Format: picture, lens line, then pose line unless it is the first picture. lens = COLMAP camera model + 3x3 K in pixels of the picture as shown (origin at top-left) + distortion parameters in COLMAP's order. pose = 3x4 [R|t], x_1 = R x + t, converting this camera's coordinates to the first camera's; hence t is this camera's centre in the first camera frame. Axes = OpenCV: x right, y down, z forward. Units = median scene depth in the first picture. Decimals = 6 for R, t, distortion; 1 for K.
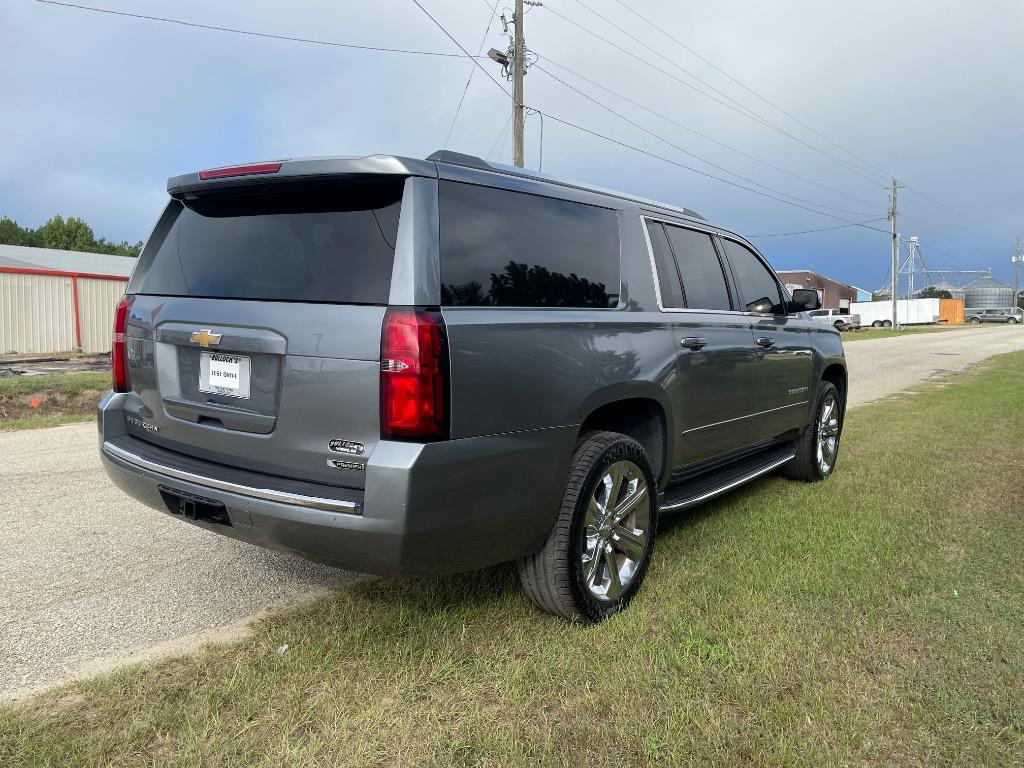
lens RADIAL K [[738.8, 0, 515.7], [0, 738.8, 383.4], [0, 0, 1]] dist [0.010443, -0.001697]
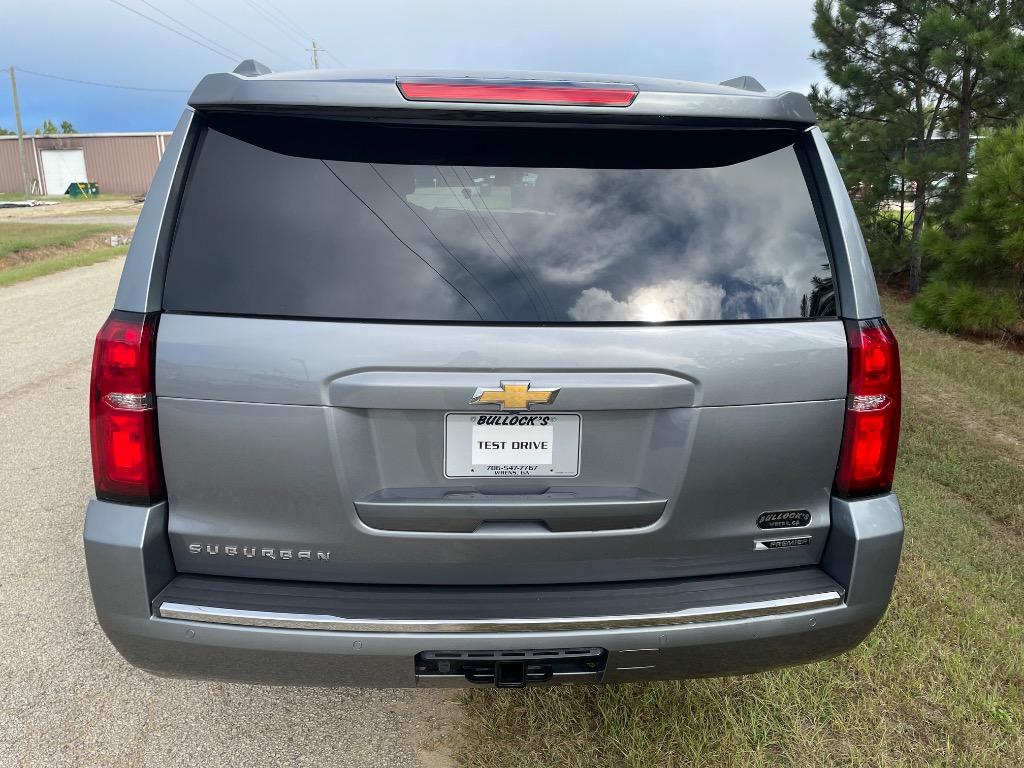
lens RADIAL K [[738.8, 0, 515.7], [0, 738.8, 383.4], [0, 0, 1]] dist [0.010443, -0.001697]
pose [[0.778519, -0.166510, 0.605131, -0.758853], [0.066556, 0.980631, 0.184209, -0.174336], [-0.624083, -0.103135, 0.774522, 0.549202]]
